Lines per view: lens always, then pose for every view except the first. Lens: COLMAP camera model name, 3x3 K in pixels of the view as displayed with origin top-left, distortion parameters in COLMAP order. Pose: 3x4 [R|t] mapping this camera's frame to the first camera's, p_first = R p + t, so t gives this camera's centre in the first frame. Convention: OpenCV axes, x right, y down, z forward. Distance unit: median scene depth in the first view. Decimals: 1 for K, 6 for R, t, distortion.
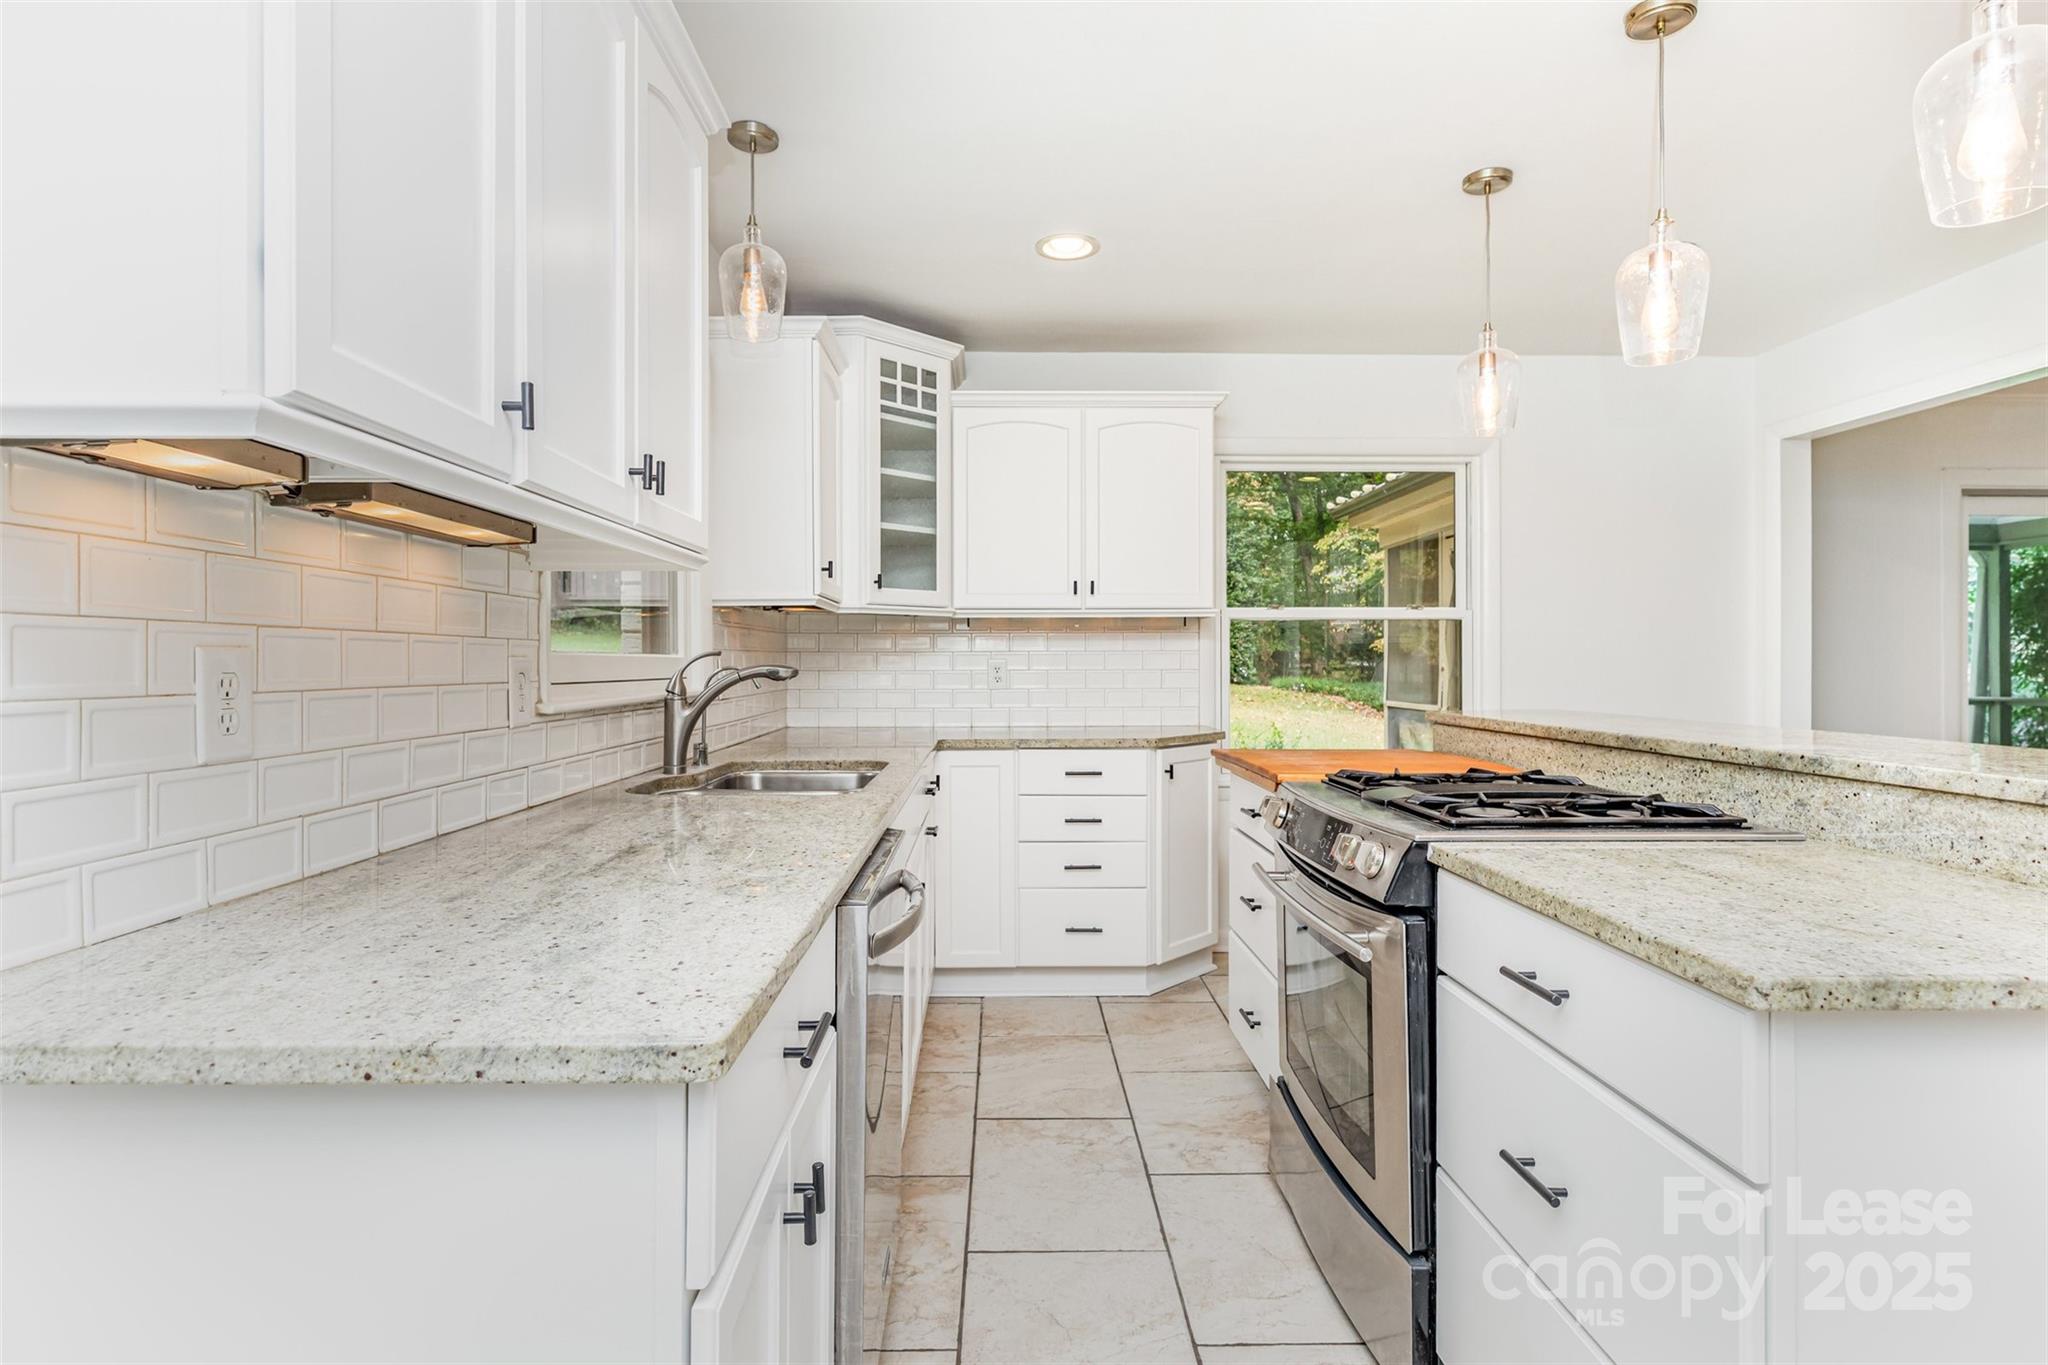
lens RADIAL K [[1050.8, 0, 991.4], [0, 1050.8, 663.5], [0, 0, 1]] dist [-0.005467, 0.004526]
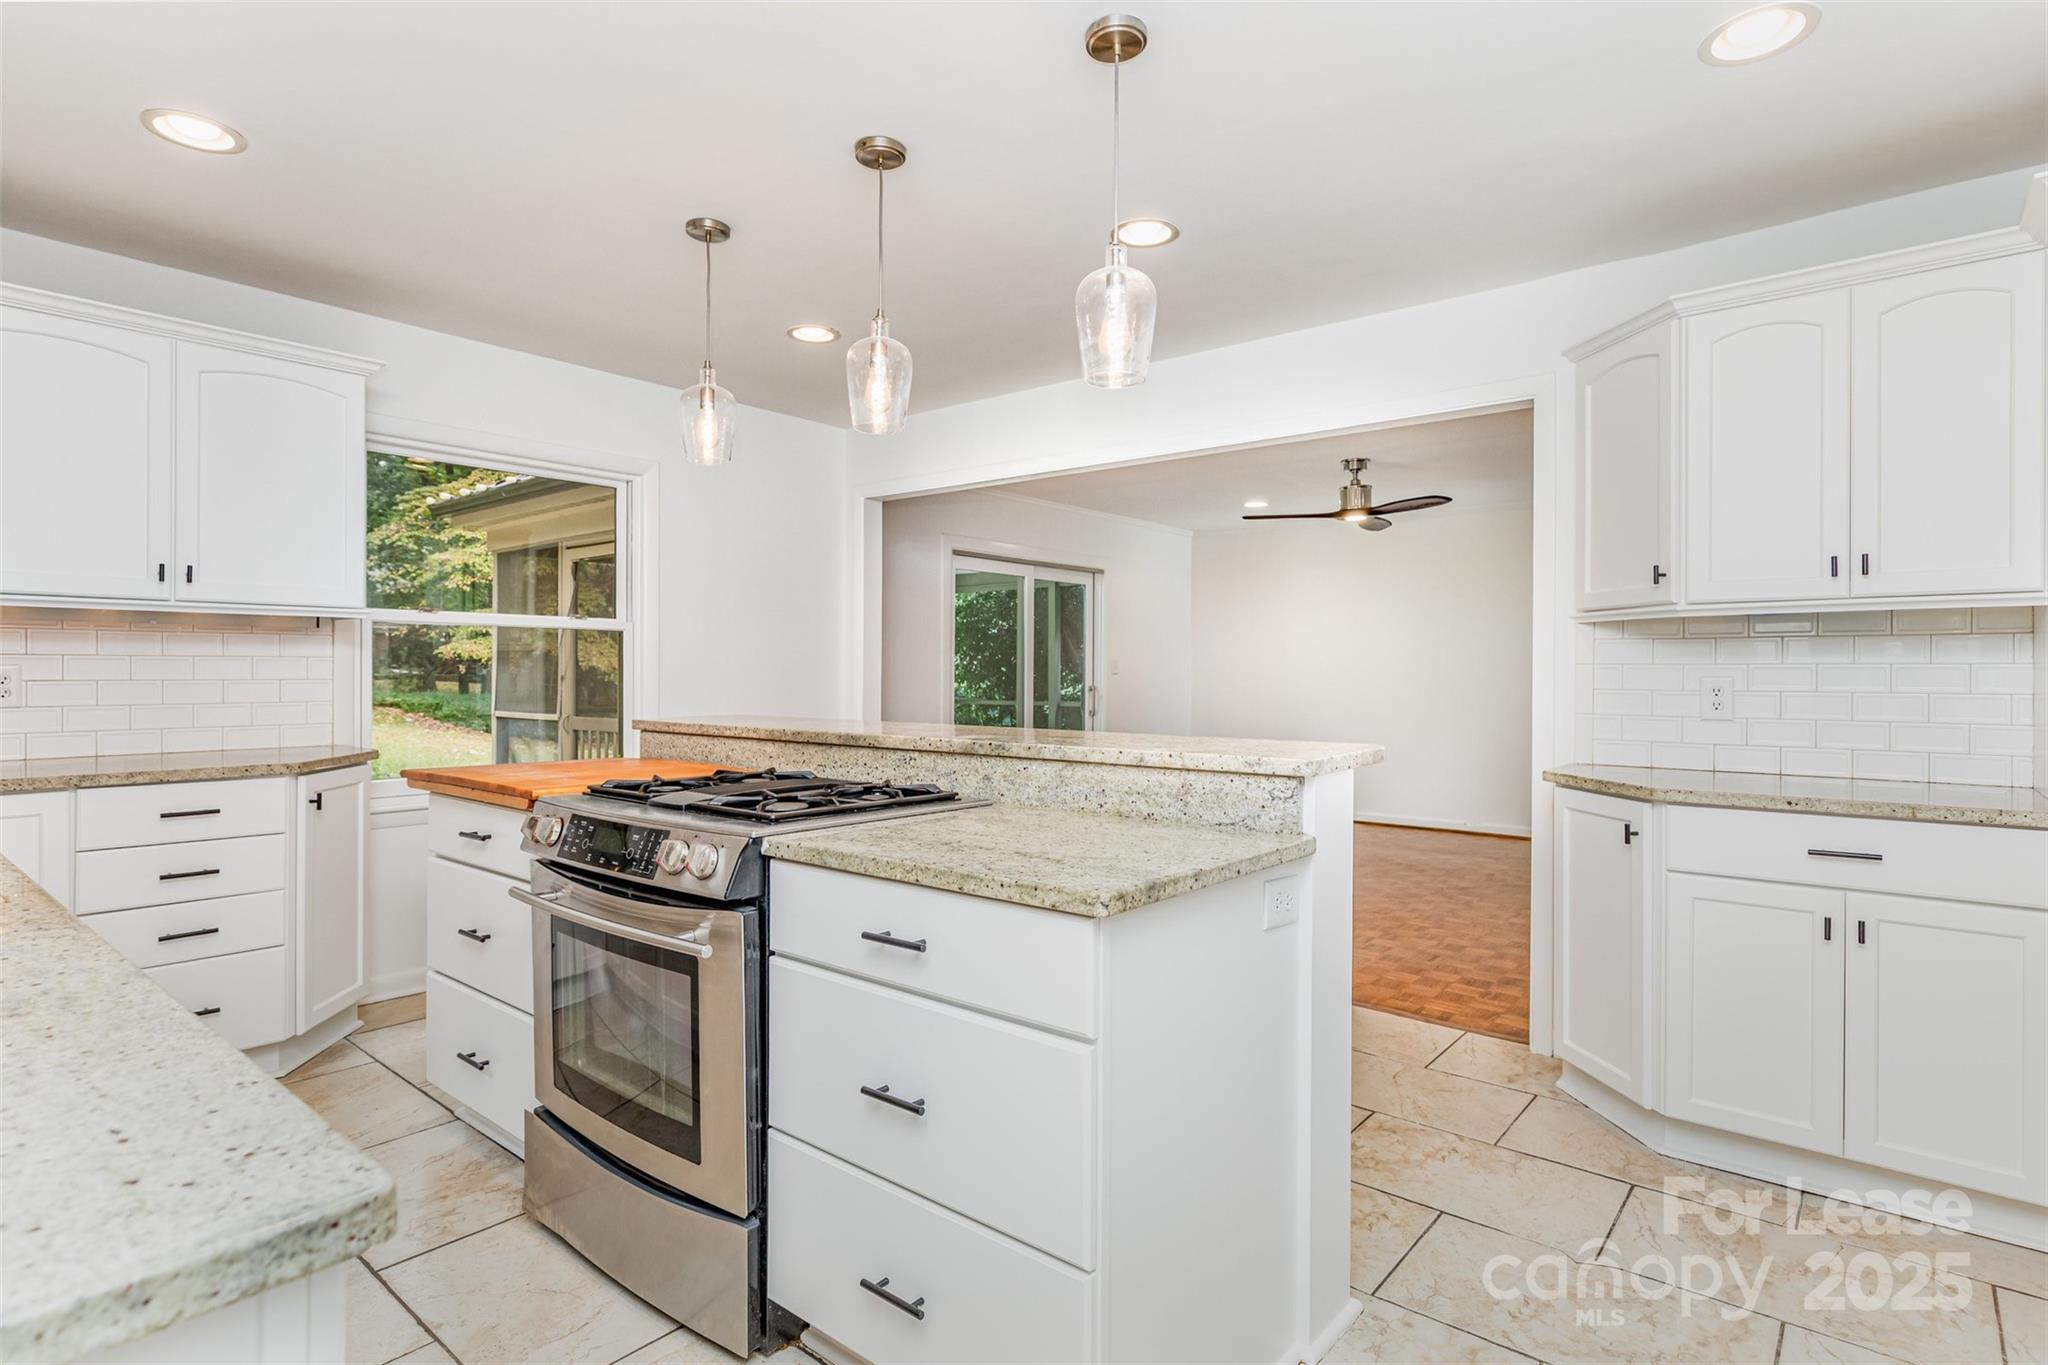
lens RADIAL K [[1050.8, 0, 1012.3], [0, 1050.8, 676.2], [0, 0, 1]] dist [-0.005467, 0.004526]
pose [[0.652940, 0.000896, 0.757409, -0.178023], [-0.003952, 0.999990, 0.002224, -0.001580], [-0.757400, -0.004446, 0.652937, 0.059882]]
